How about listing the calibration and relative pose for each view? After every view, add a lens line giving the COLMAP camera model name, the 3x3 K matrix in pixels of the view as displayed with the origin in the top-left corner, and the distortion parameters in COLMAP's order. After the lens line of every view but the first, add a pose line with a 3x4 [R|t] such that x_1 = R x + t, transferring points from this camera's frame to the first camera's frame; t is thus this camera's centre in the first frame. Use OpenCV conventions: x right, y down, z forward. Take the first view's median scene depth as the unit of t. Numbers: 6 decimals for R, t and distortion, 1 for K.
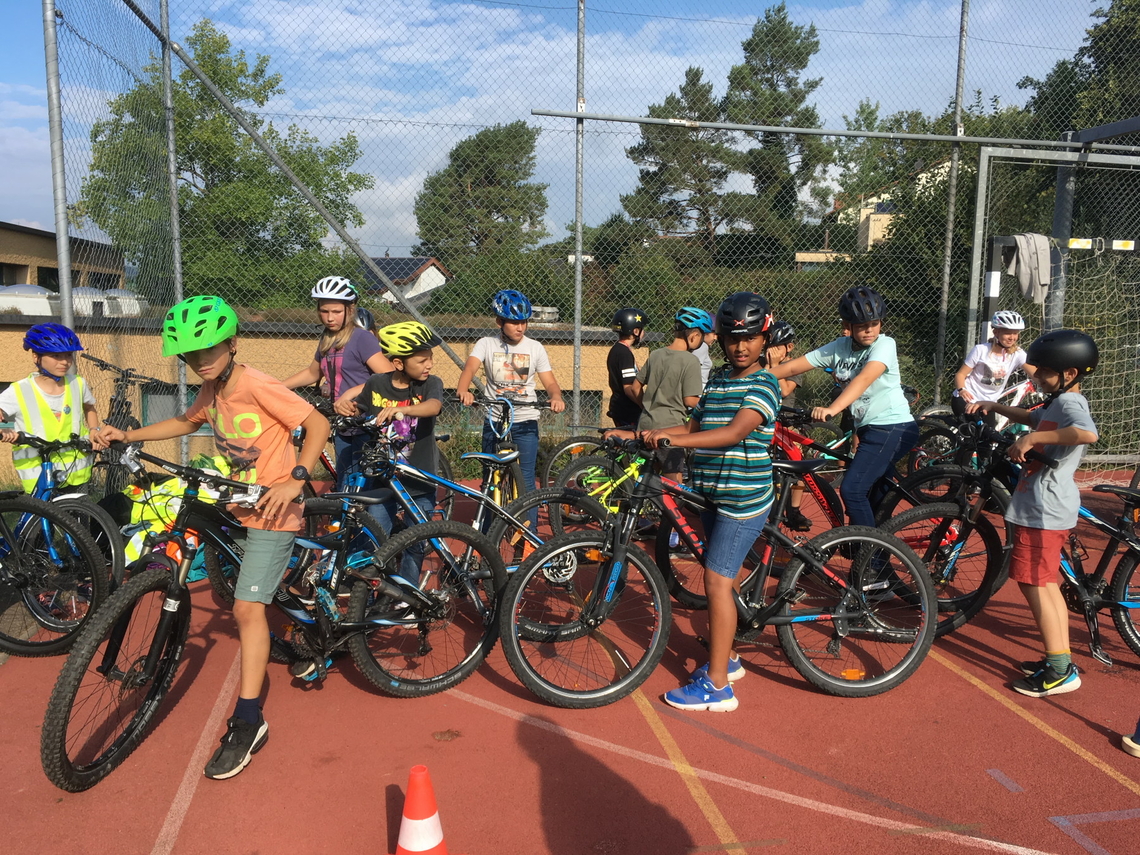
lens RADIAL K [[946.6, 0, 591.1], [0, 946.6, 460.8], [0, 0, 1]] dist [0.055369, -0.067929]
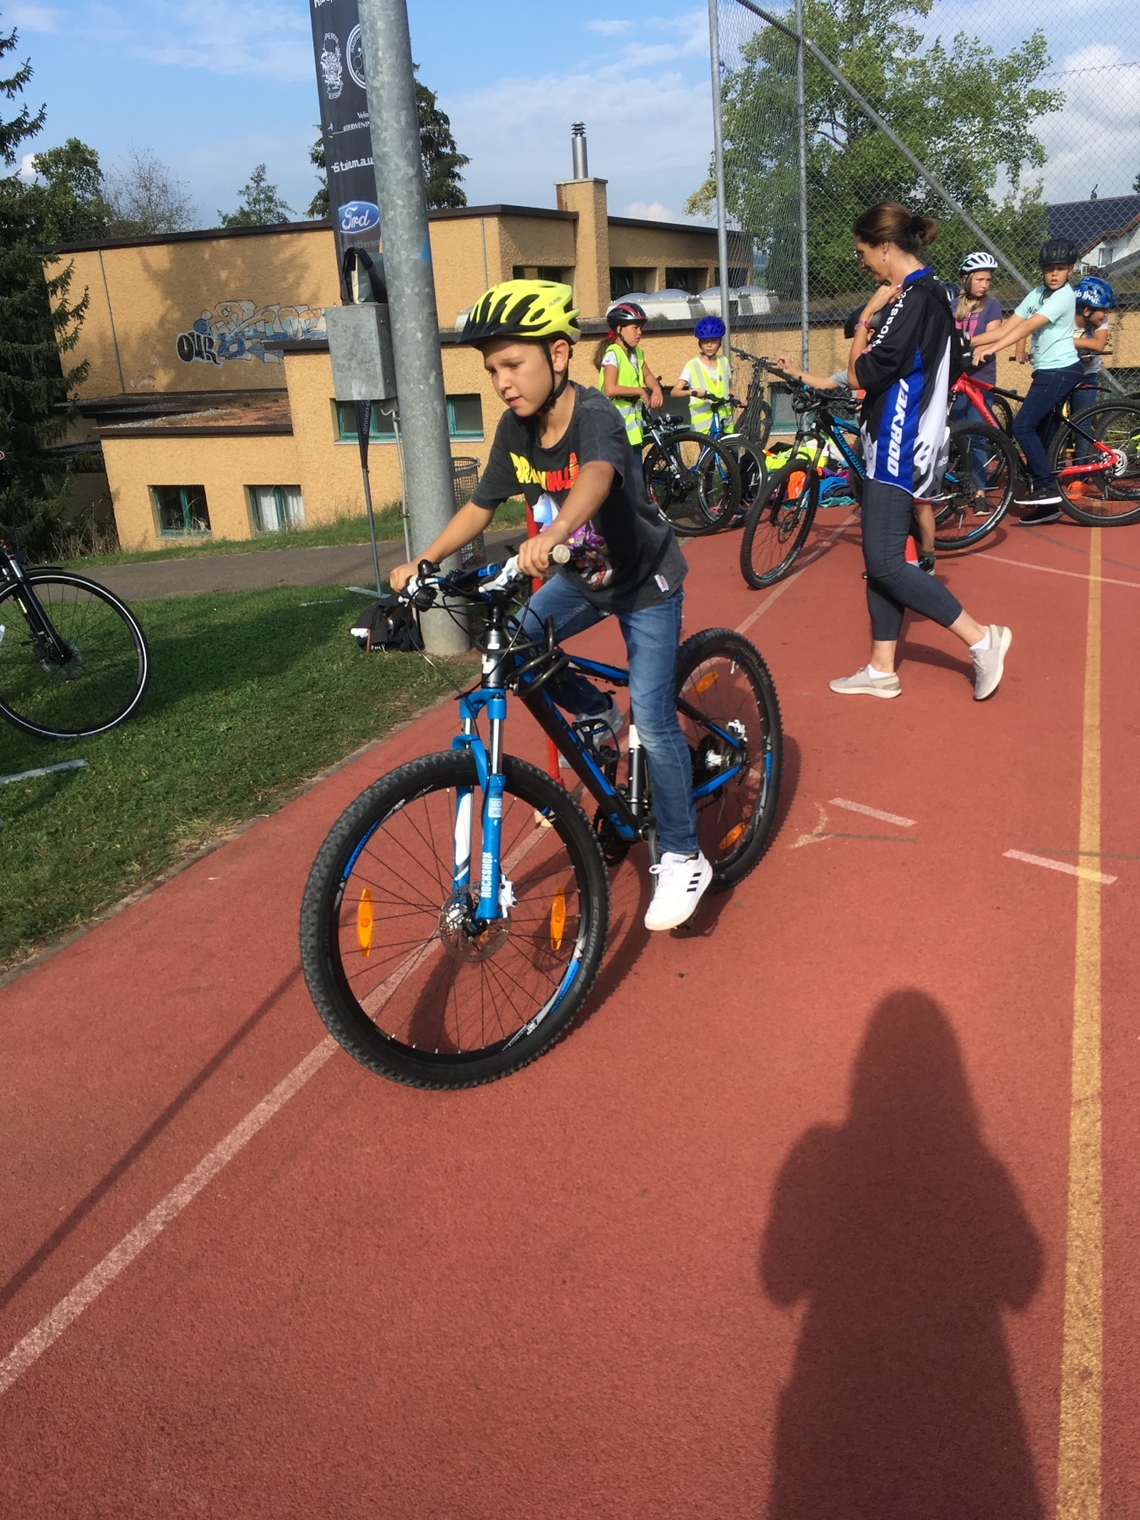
lens RADIAL K [[1292.3, 0, 565.1], [0, 1292.3, 779.3], [0, 0, 1]] dist [0.084114, -0.118528]
pose [[0.835373, 0.114999, -0.537519, 0.052448], [-0.006433, 0.979849, 0.199635, 0.020932], [0.549645, -0.163312, 0.819280, -0.119235]]
